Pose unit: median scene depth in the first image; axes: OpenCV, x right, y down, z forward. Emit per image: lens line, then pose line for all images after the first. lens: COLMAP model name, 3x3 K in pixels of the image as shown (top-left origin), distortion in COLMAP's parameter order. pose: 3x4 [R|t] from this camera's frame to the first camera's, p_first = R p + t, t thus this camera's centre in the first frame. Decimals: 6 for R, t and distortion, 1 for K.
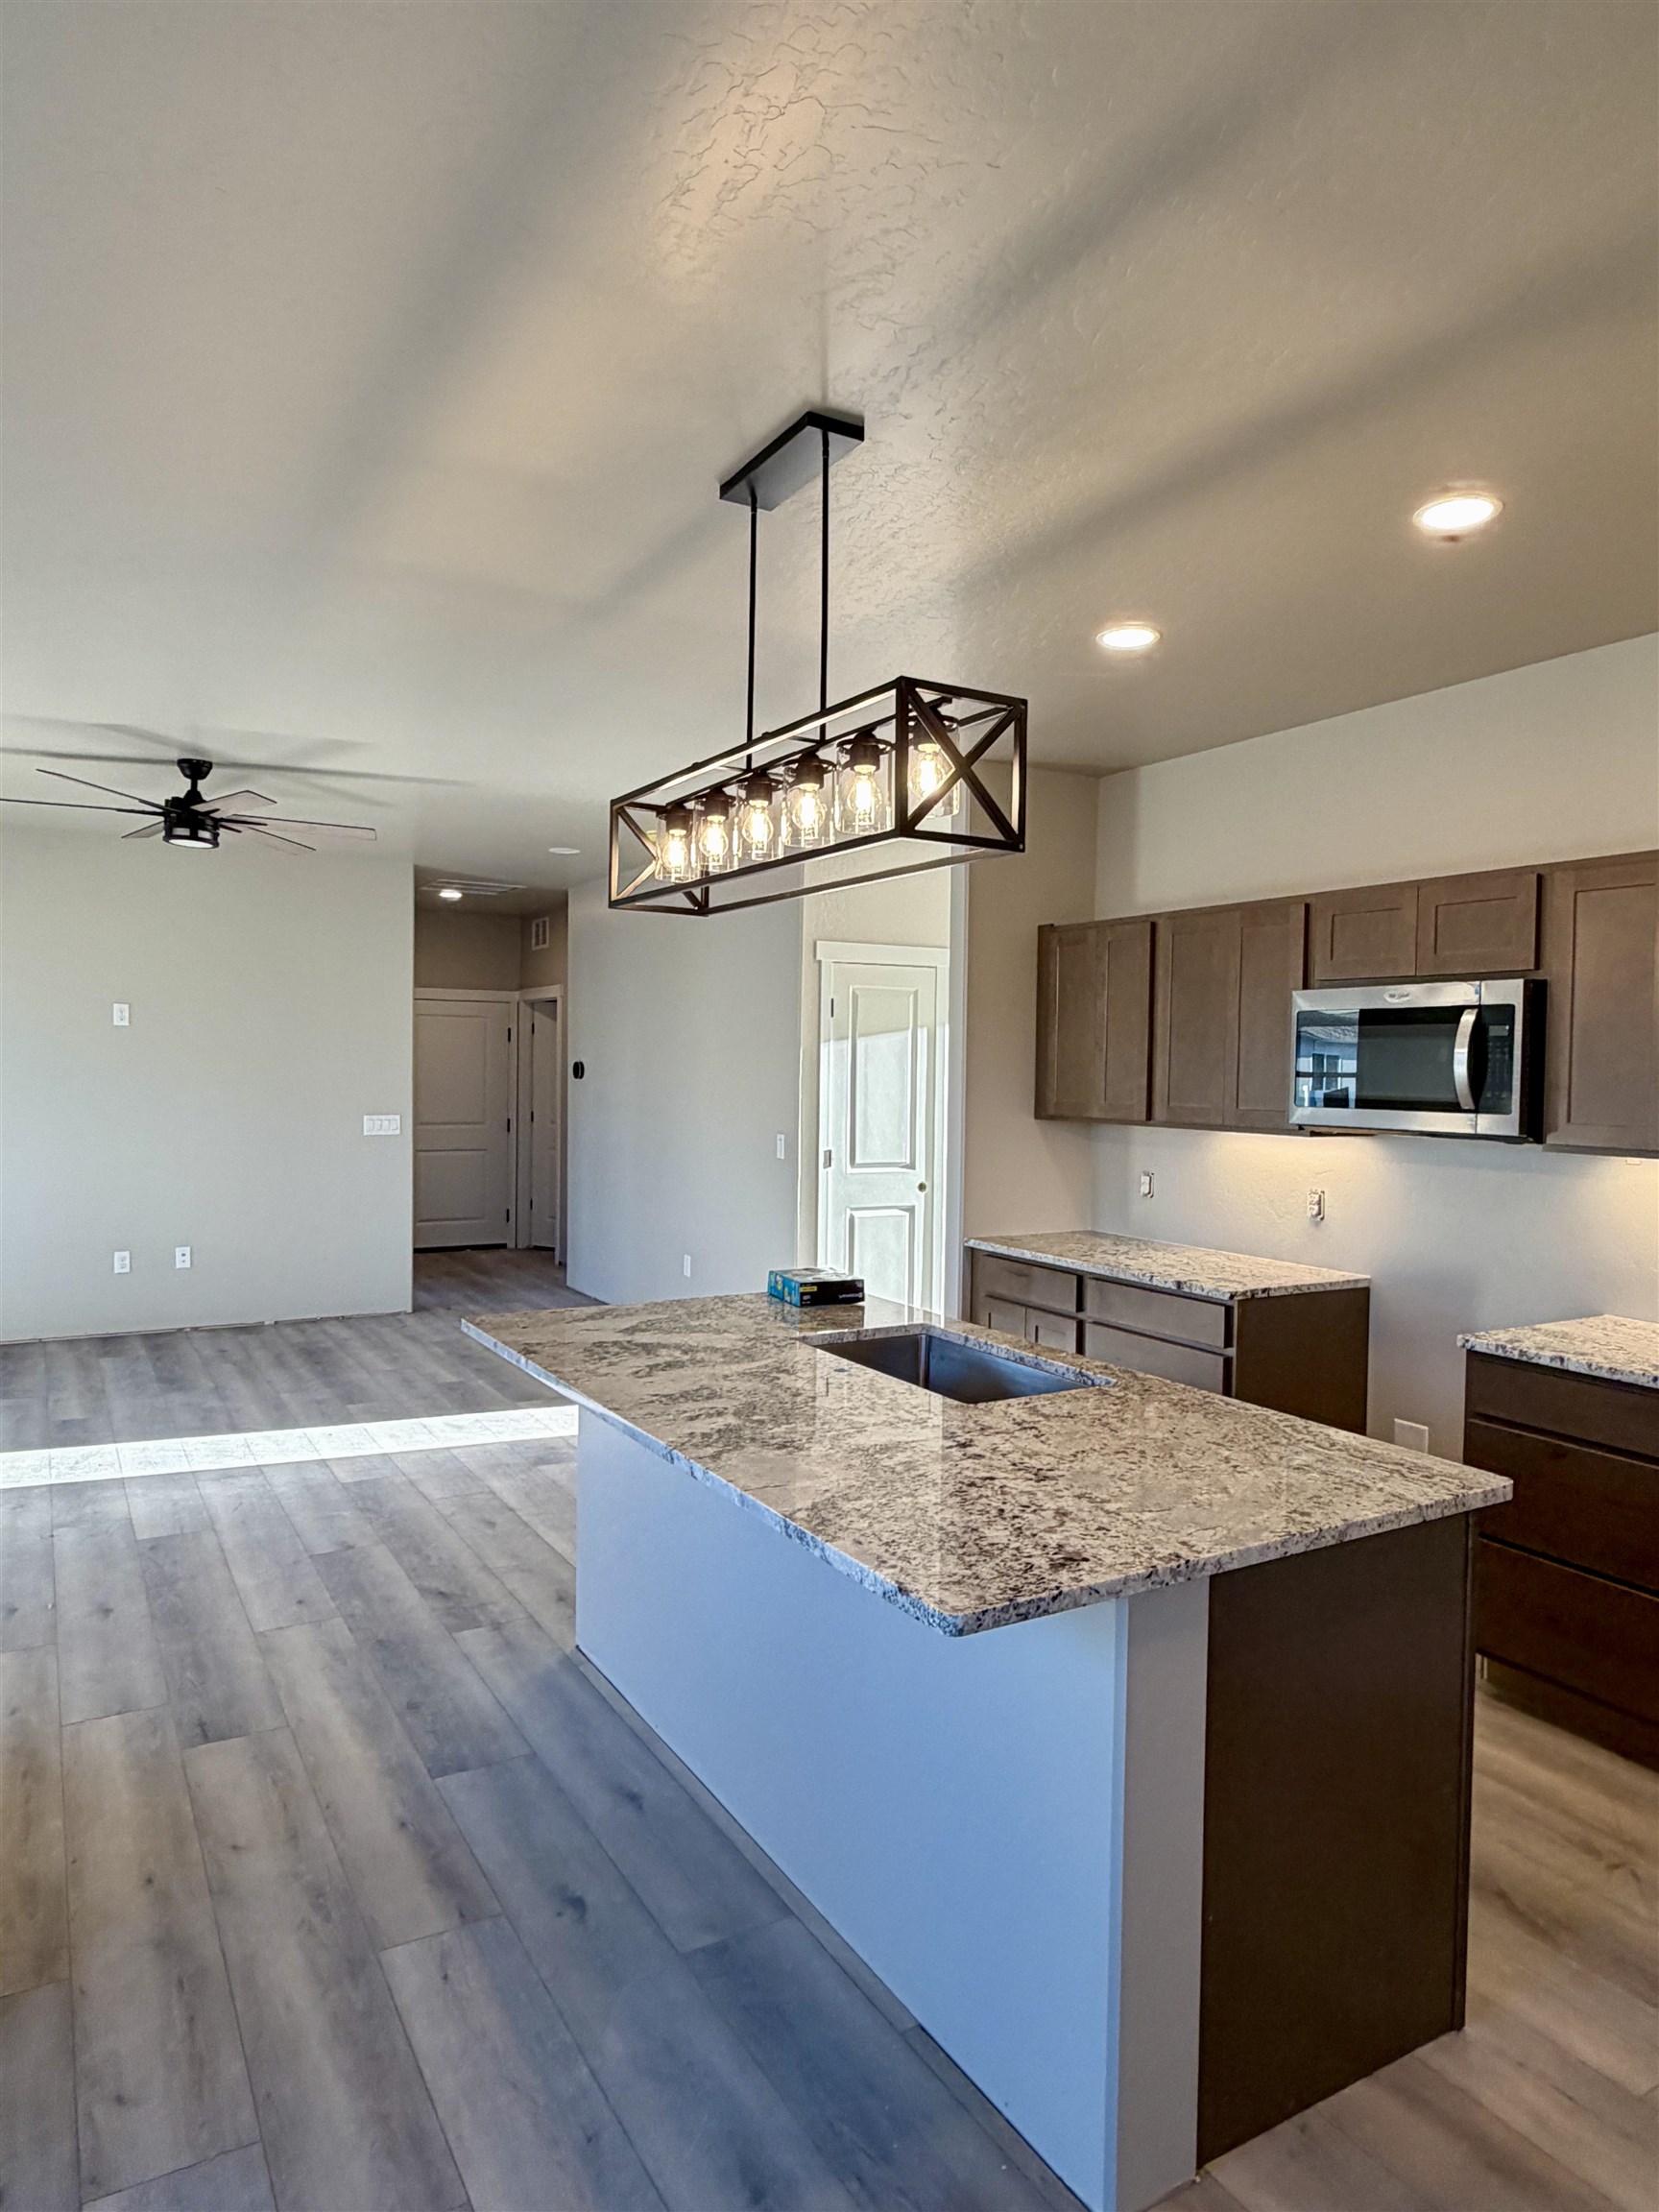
lens RADIAL K [[1365.5, 0, 826.4], [0, 1365.5, 1110.0], [0, 0, 1]] dist [-0.005424, 0.000724]
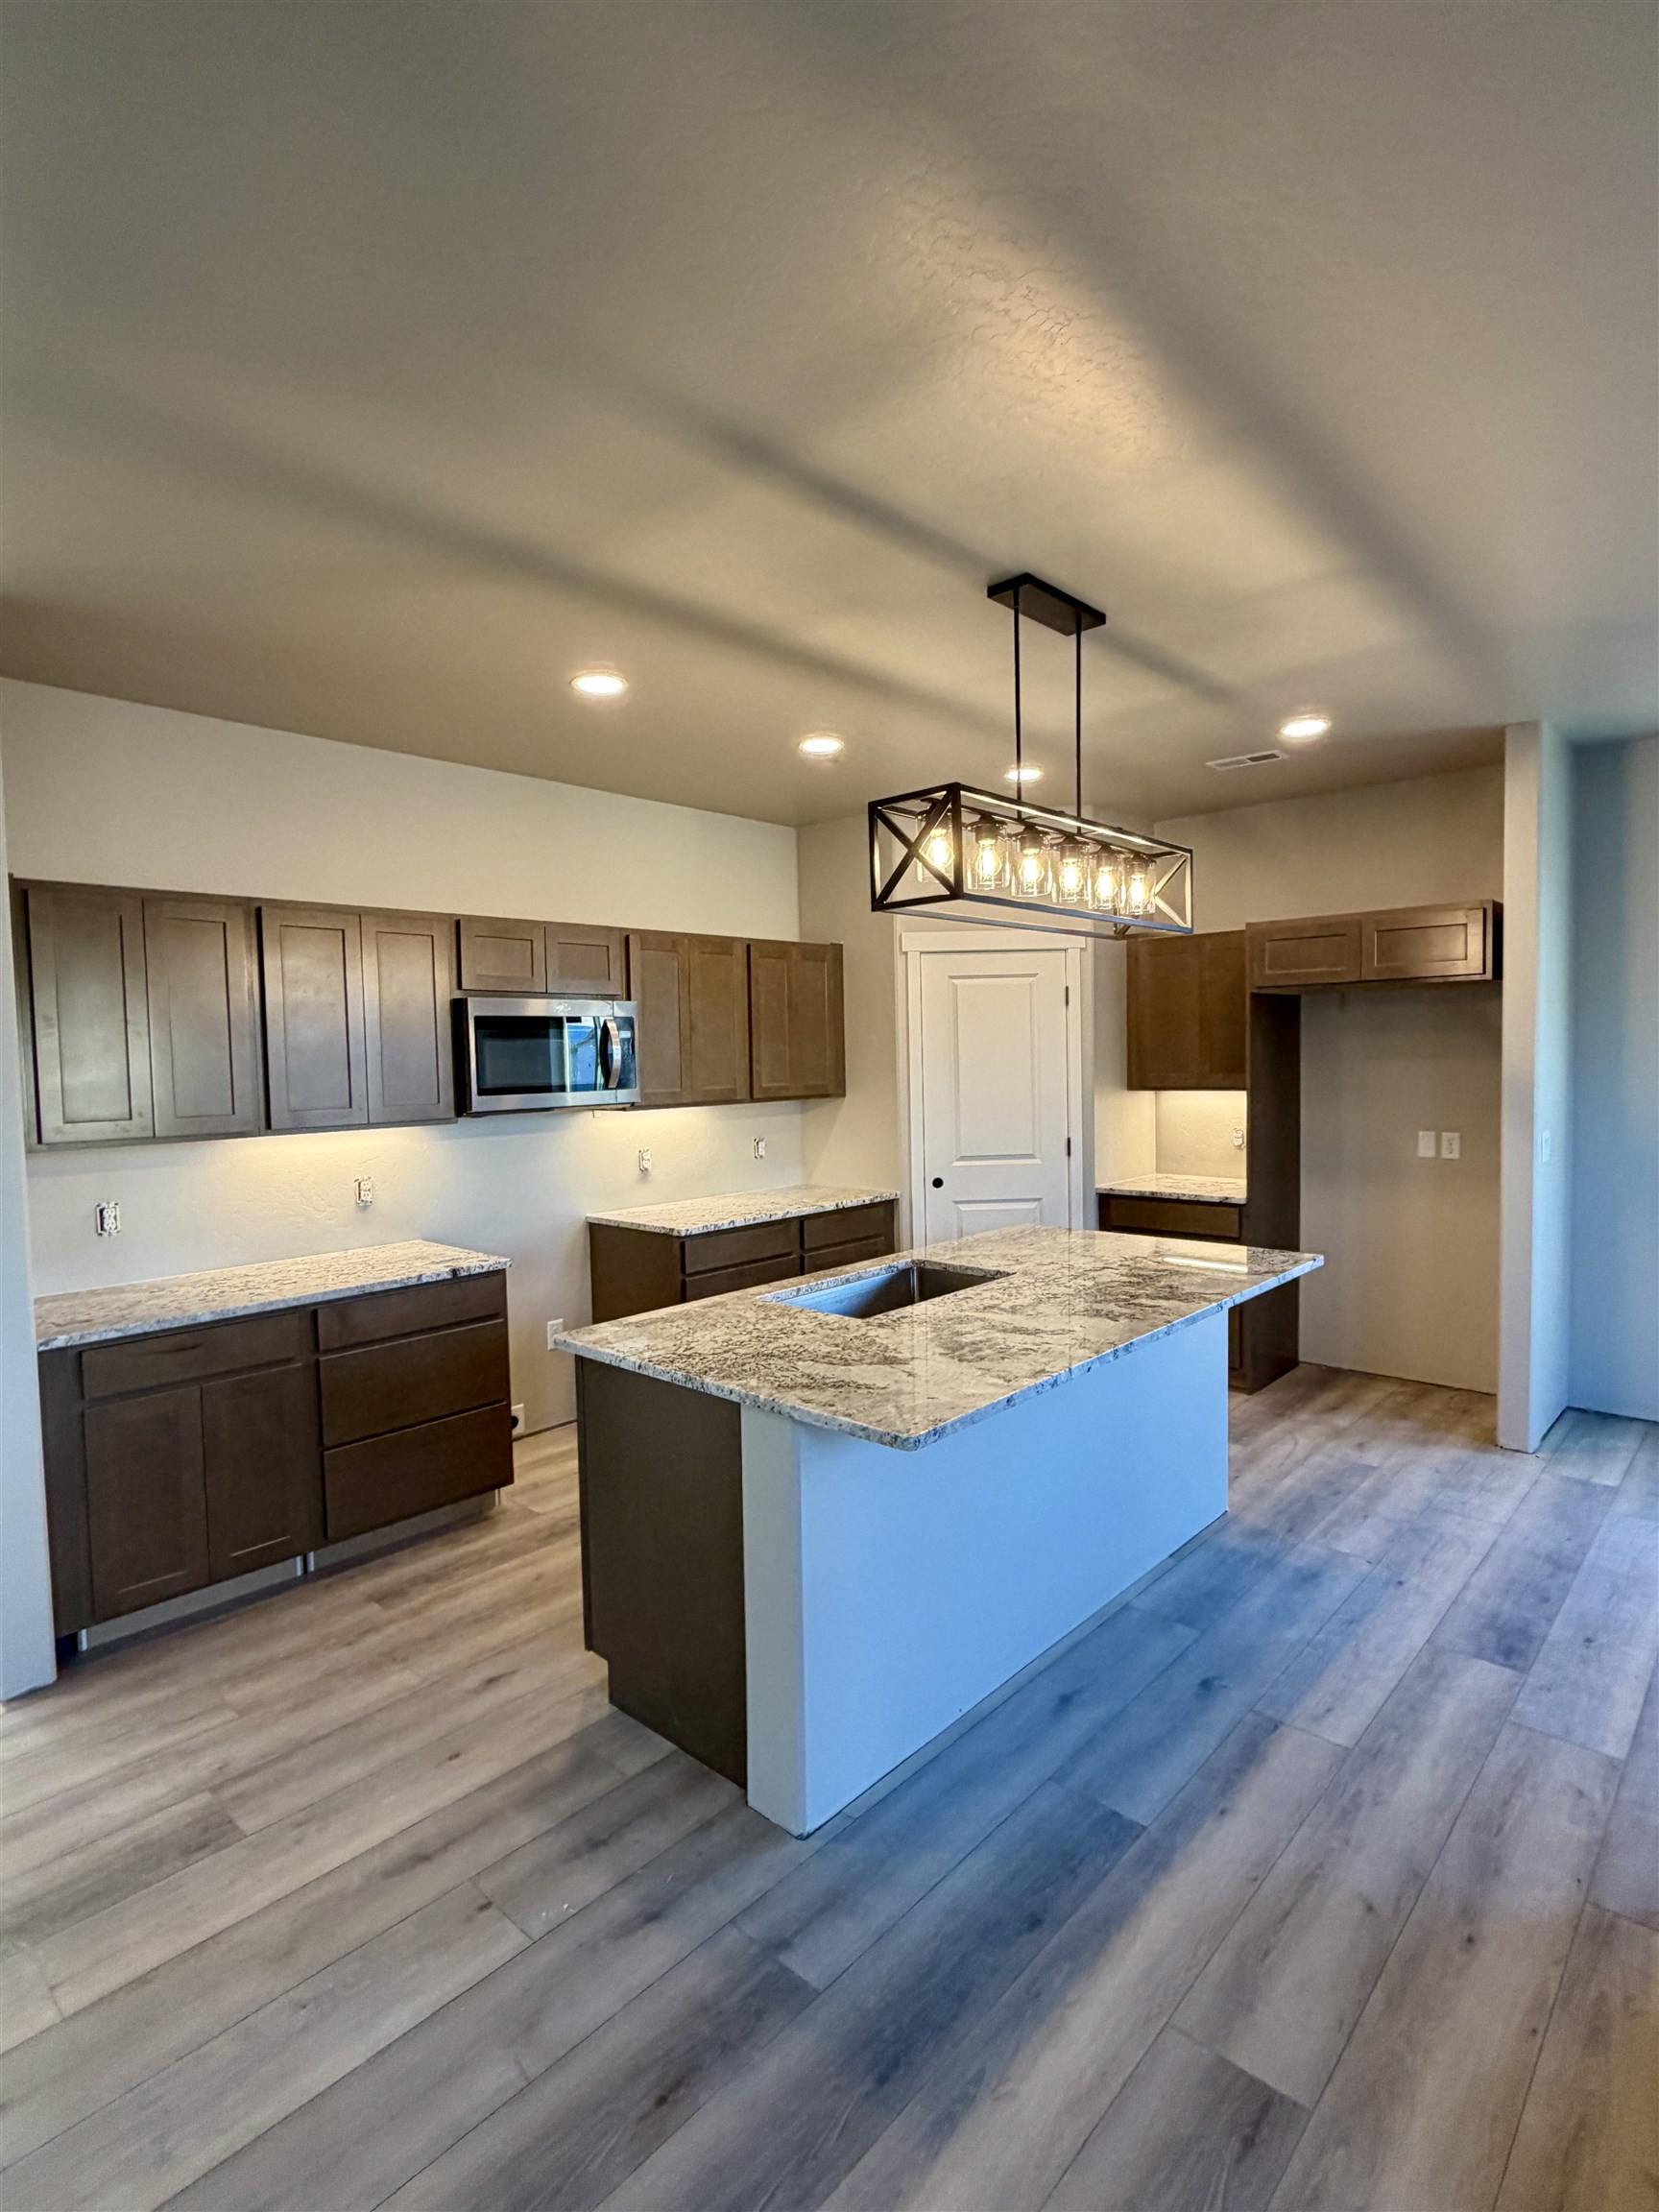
lens RADIAL K [[1094.9, 0, 826.6], [0, 1094.9, 1101.8], [0, 0, 1]] dist [-0.005401, -0.000117]
pose [[-0.293687, -0.053705, 0.954392, -1.005642], [0.047039, 0.996399, 0.070544, -0.078862], [-0.954744, 0.065611, -0.290103, 1.532572]]
